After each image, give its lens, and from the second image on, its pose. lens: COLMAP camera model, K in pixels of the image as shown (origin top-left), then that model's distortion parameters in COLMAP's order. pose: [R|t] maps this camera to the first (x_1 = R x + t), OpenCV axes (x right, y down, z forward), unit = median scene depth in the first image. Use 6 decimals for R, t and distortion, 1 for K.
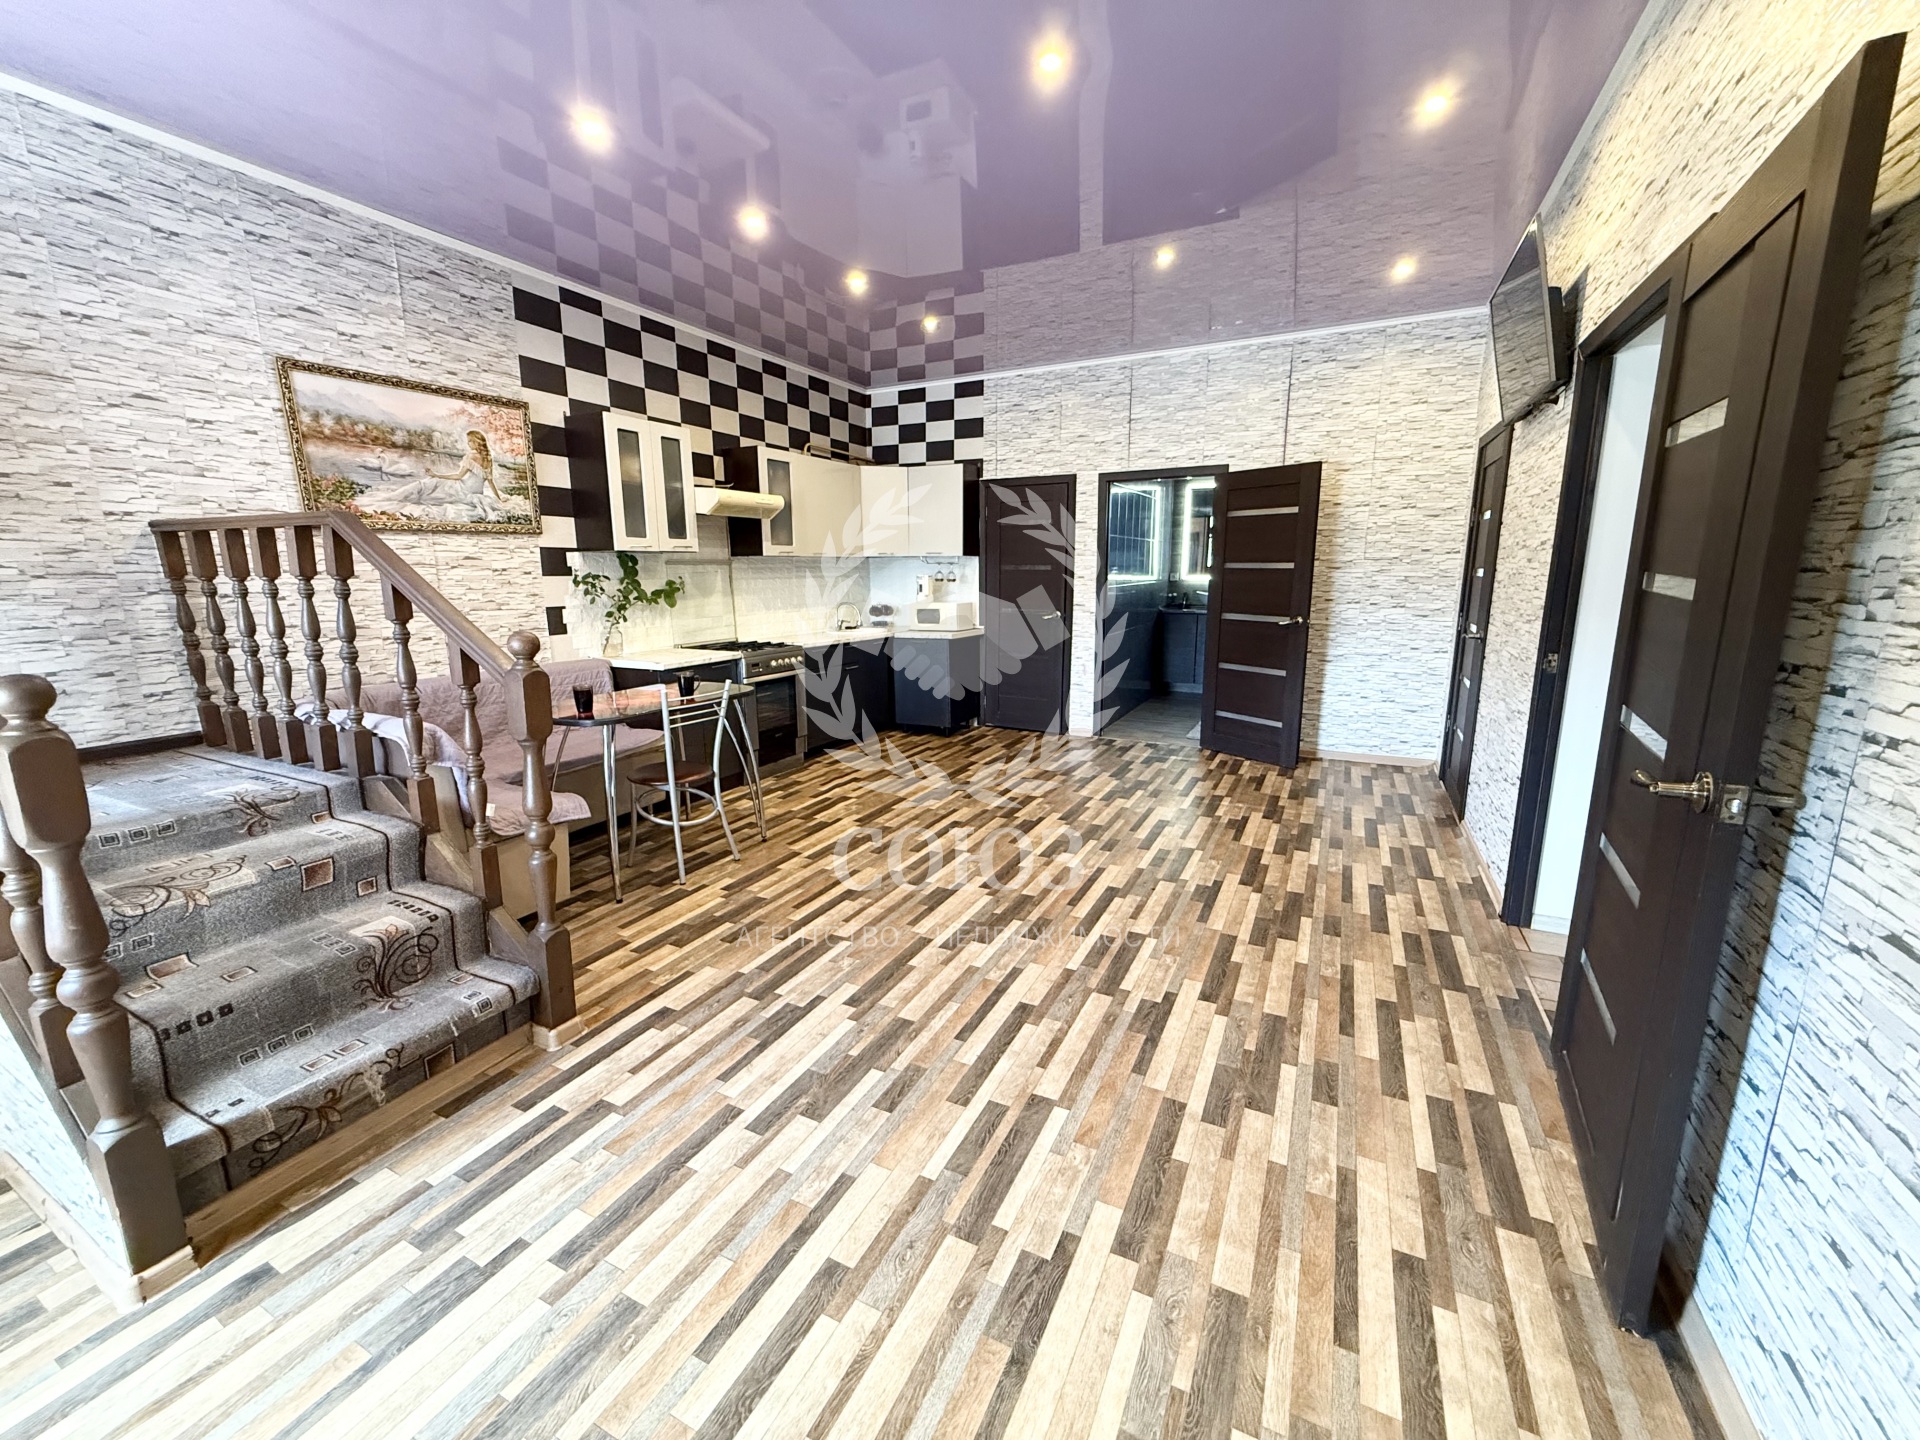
lens RADIAL K [[757.7, 0, 953.9], [0, 757.7, 726.9], [0, 0, 1]] dist [-0.000543, 0.000333]
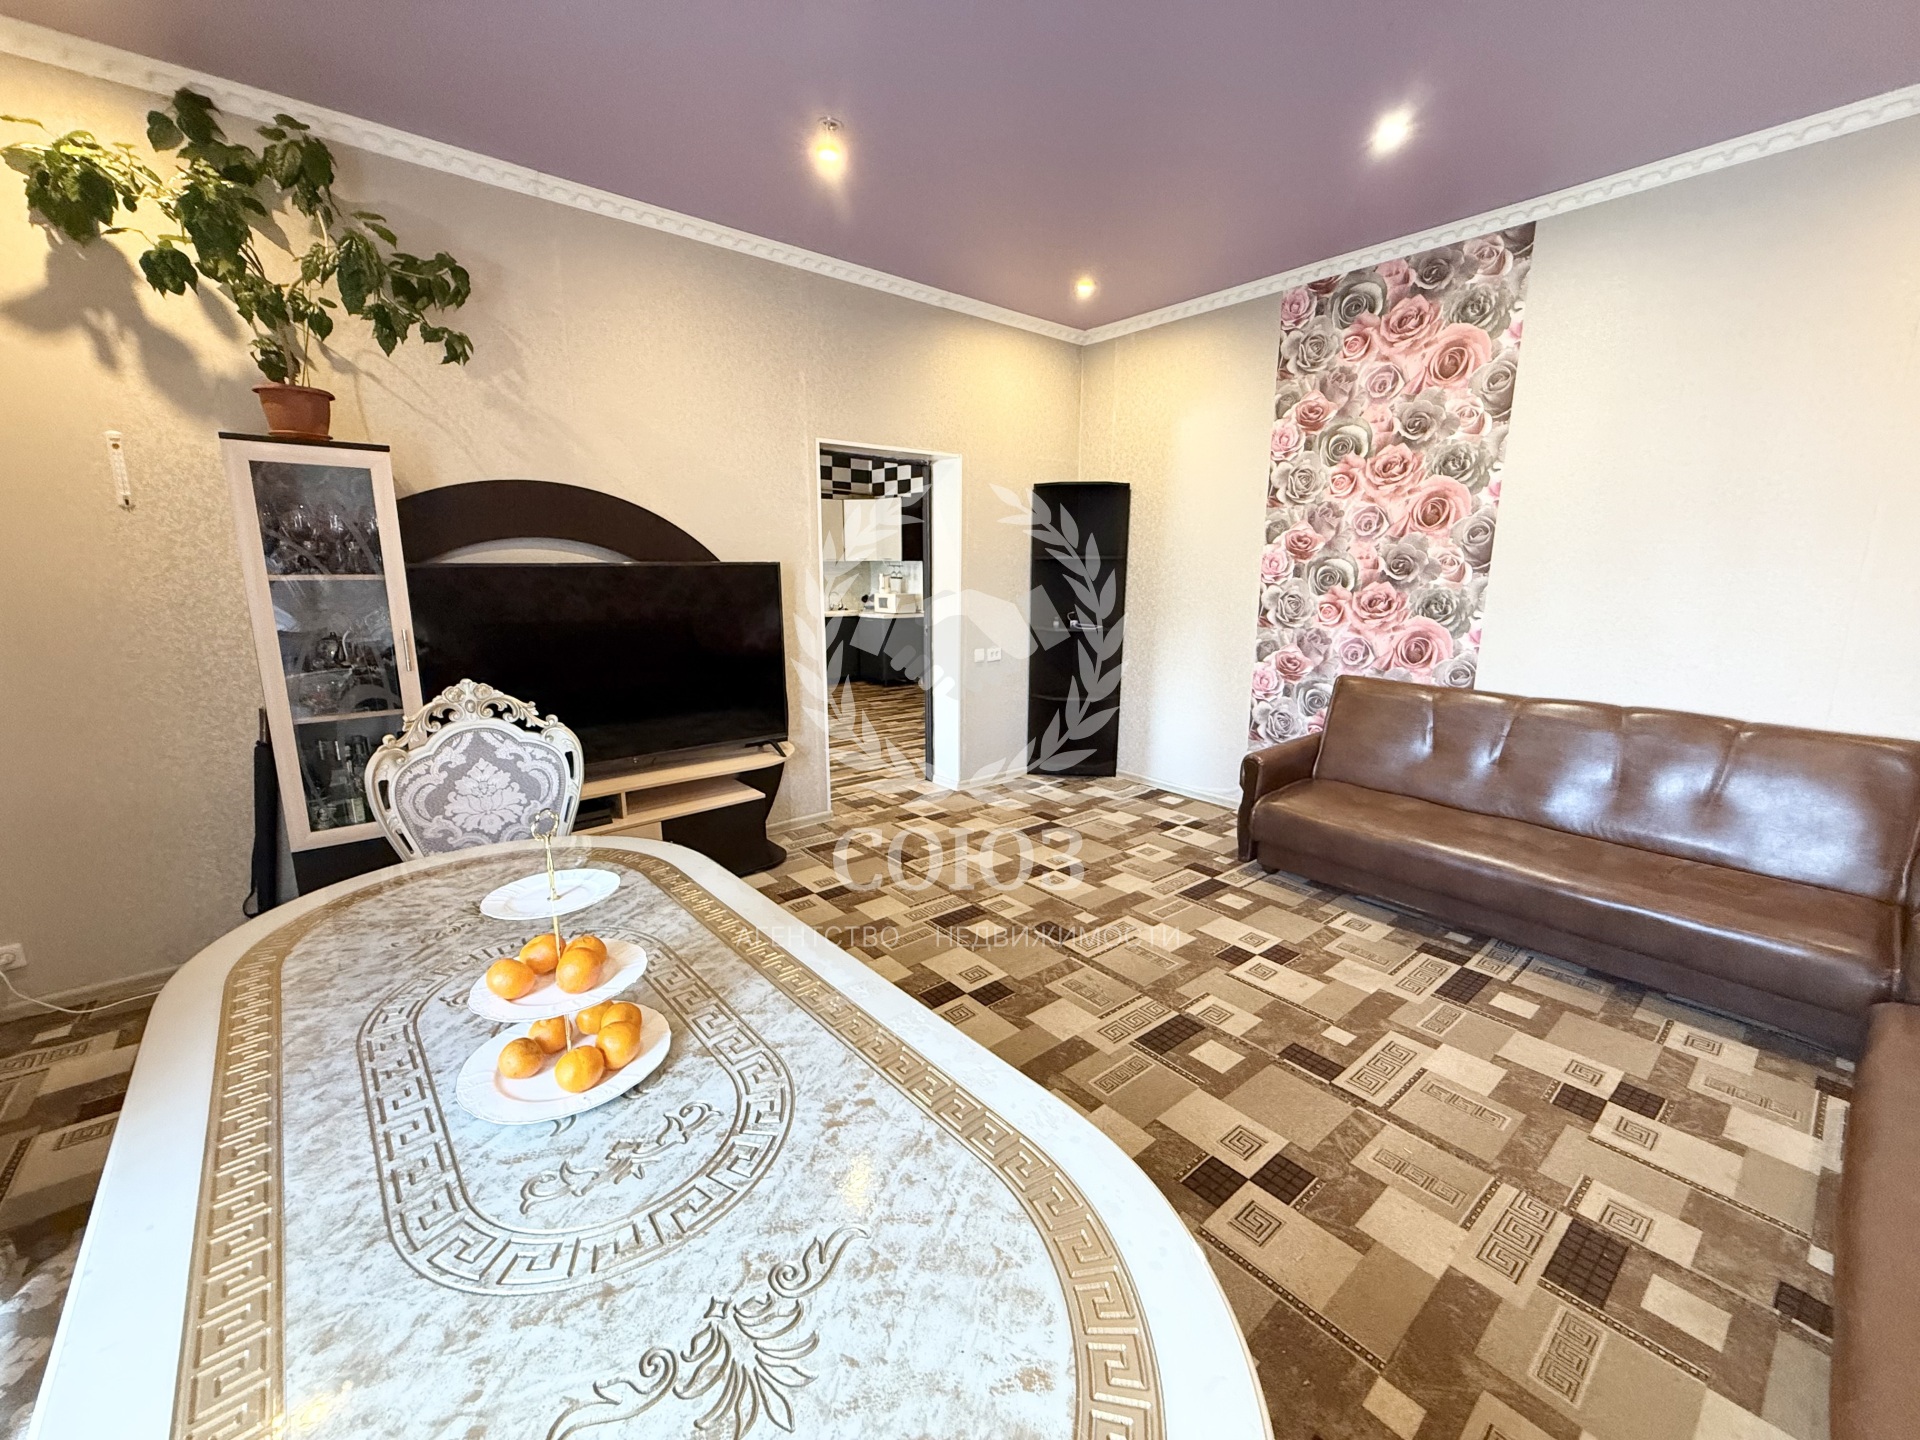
lens RADIAL K [[757.7, 0, 953.9], [0, 757.7, 726.9], [0, 0, 1]] dist [-0.000543, 0.000333]
pose [[0.918992, 0.095895, -0.382436, 0.769196], [-0.094299, 0.995279, 0.022963, 0.049317], [0.382833, 0.014960, 0.923697, -0.316689]]
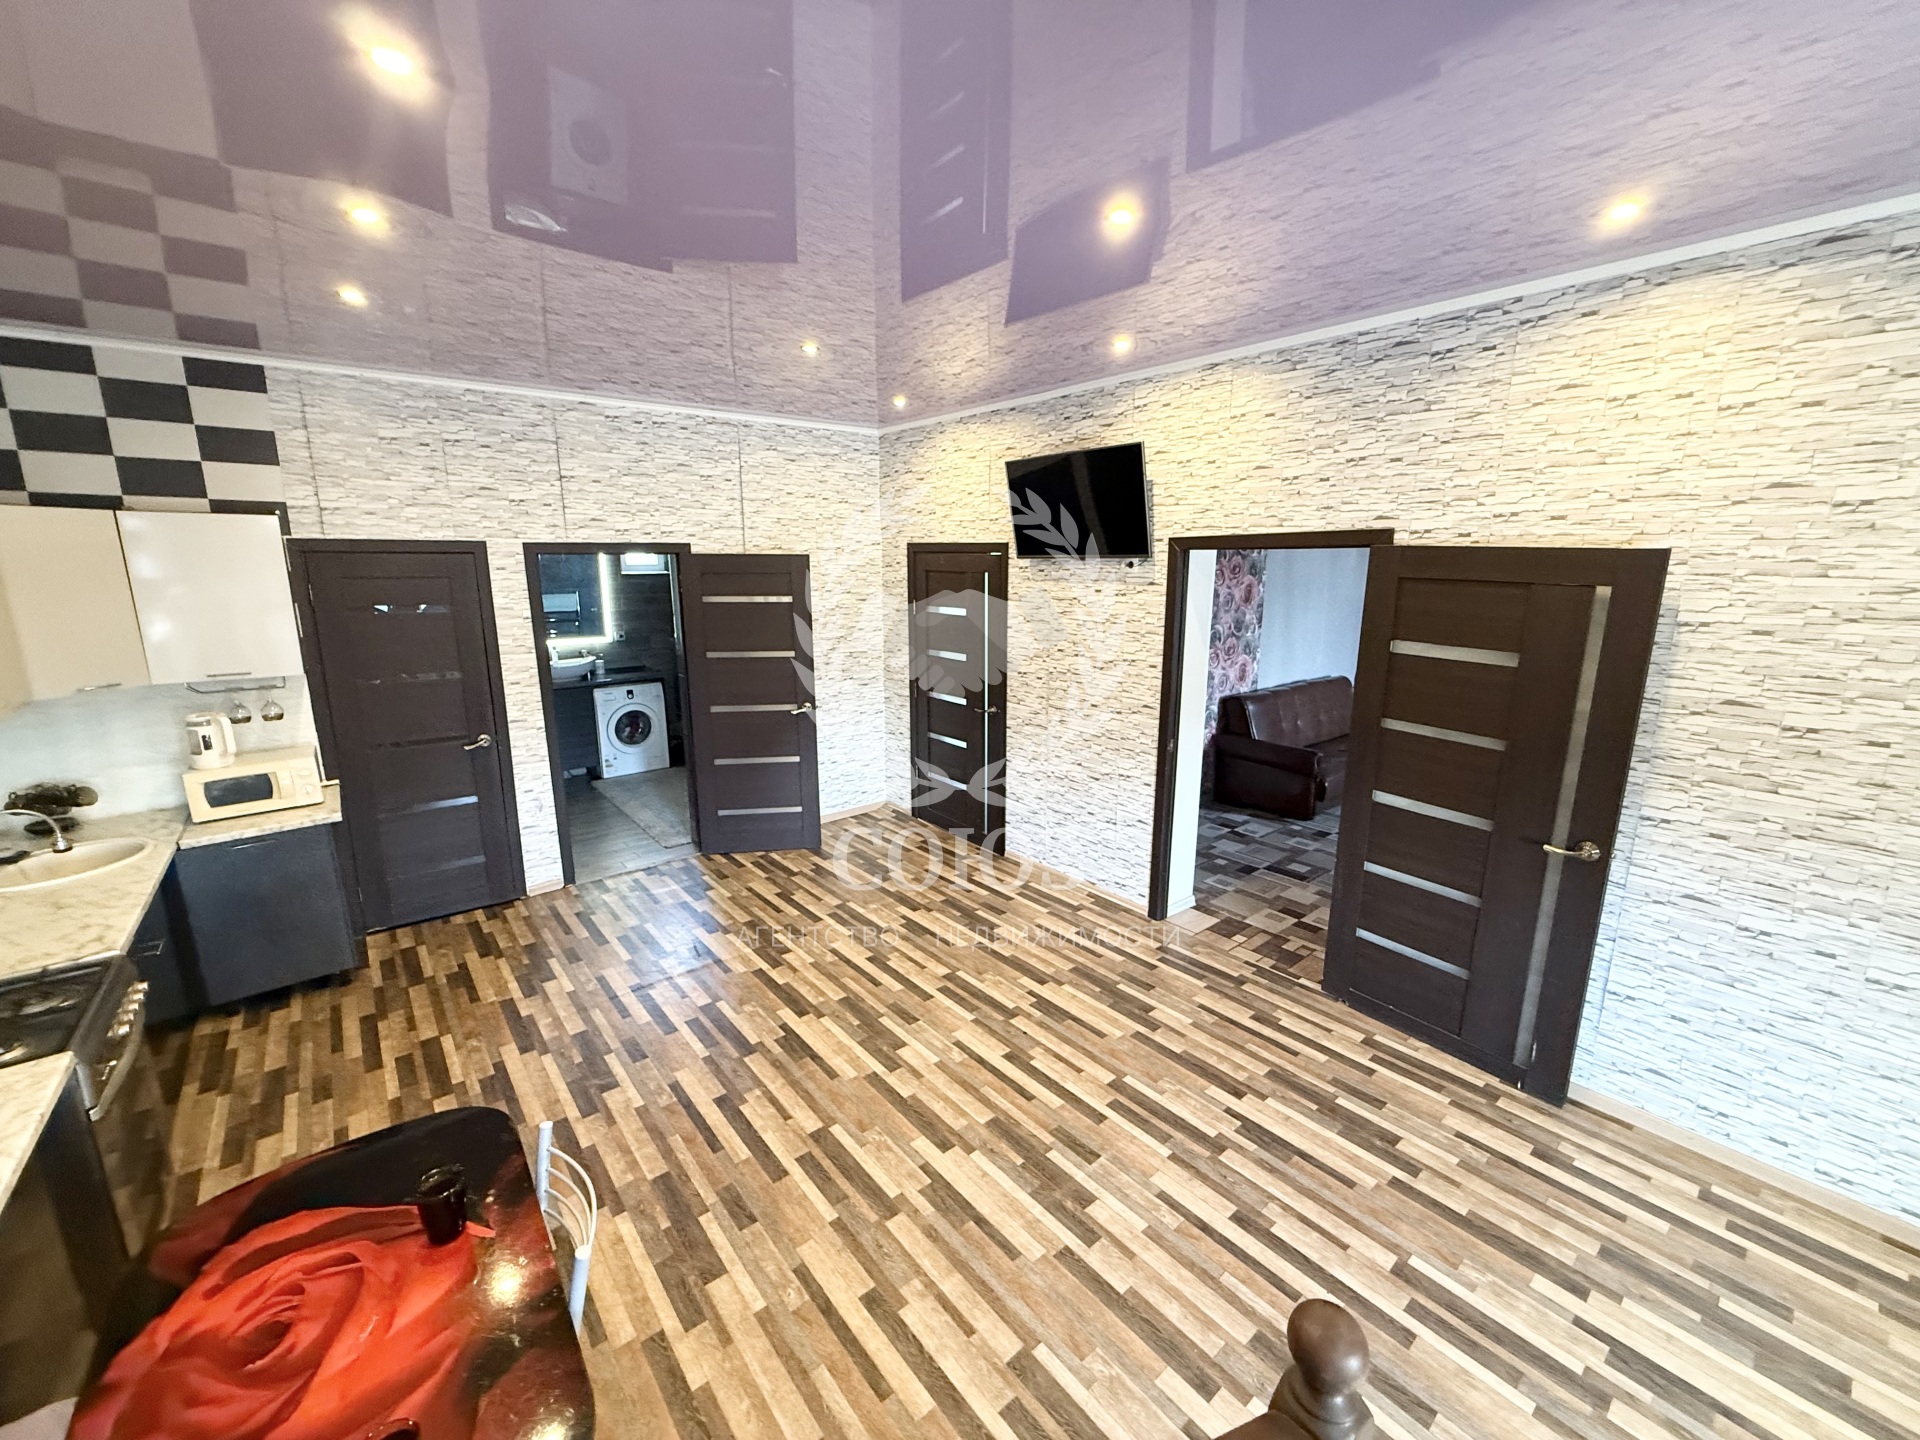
lens RADIAL K [[757.7, 0, 953.9], [0, 757.7, 726.9], [0, 0, 1]] dist [-0.000543, 0.000333]
pose [[0.406998, -0.191852, 0.893054, -0.349692], [0.186534, 0.974547, 0.124349, -0.189552], [-0.894180, 0.115975, 0.432426, 0.362716]]
